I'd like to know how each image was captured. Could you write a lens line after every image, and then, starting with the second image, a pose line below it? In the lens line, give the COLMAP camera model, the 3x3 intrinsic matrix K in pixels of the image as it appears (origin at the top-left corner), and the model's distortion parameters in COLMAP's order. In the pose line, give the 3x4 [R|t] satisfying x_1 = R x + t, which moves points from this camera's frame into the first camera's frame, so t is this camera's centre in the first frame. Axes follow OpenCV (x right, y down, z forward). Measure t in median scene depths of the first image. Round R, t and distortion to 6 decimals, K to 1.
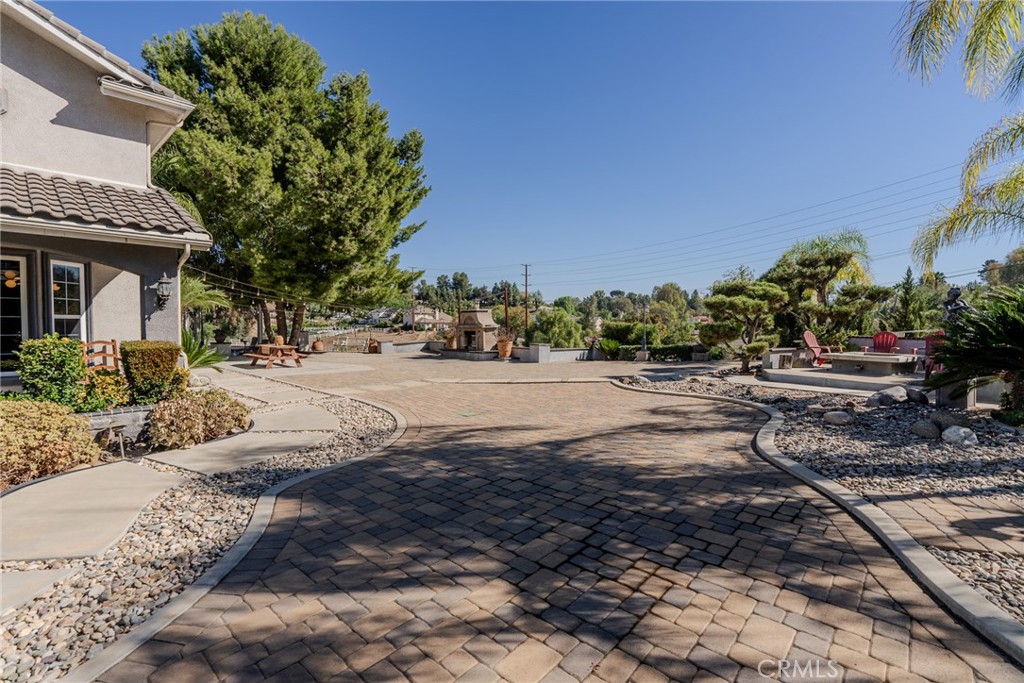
lens RADIAL K [[463.8, 0, 510.7], [0, 463.8, 337.3], [0, 0, 1]] dist [0.000754, 0.001361]
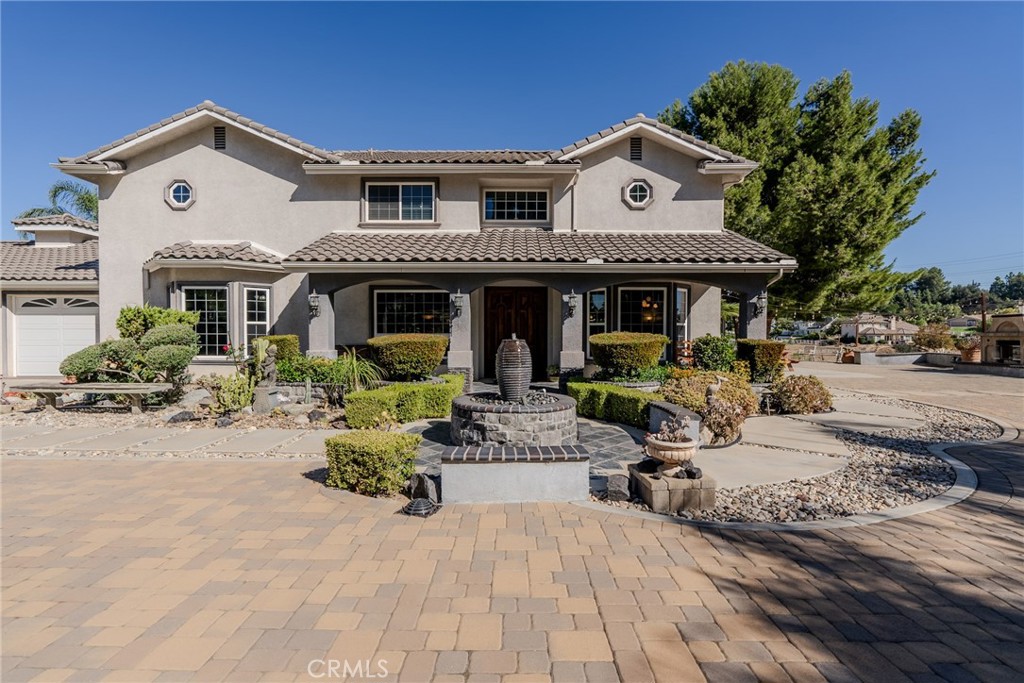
lens RADIAL K [[463.8, 0, 510.5], [0, 463.8, 339.4], [0, 0, 1]] dist [0.000754, 0.001361]
pose [[0.671453, 0.006637, -0.741017, -0.072763], [-0.022395, 0.999685, -0.011339, 0.013340], [0.740709, 0.024209, 0.671390, -0.165633]]
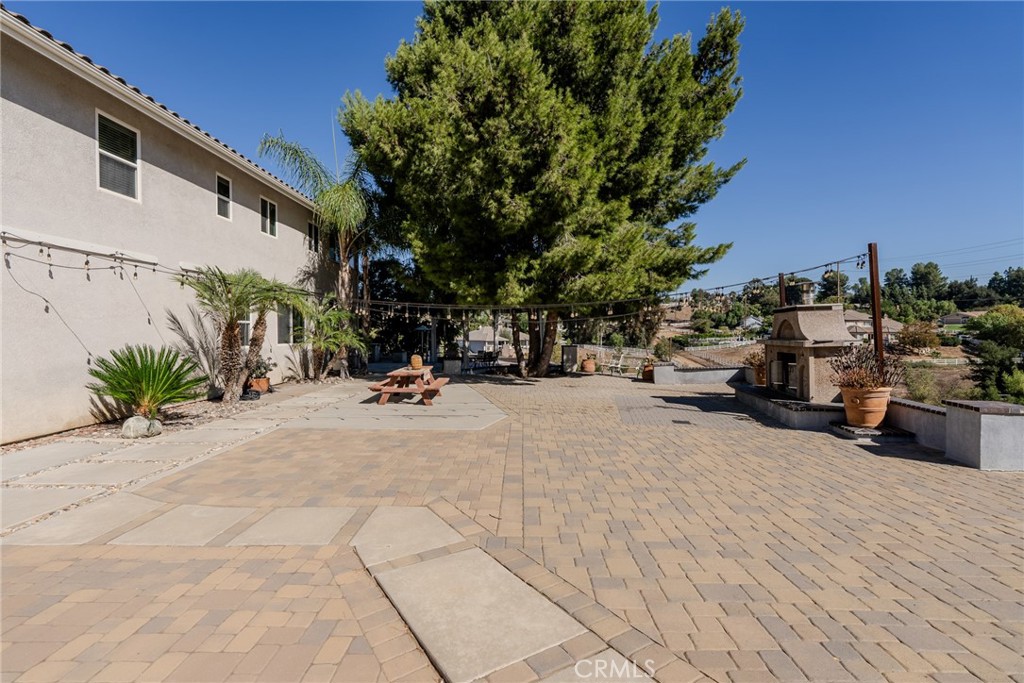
lens RADIAL K [[463.8, 0, 510.8], [0, 463.8, 337.1], [0, 0, 1]] dist [0.000754, 0.001361]
pose [[0.663504, 0.003815, -0.748163, 0.076226], [-0.020183, 0.999714, -0.012802, -0.018399], [0.747900, 0.023594, 0.663392, 0.509726]]
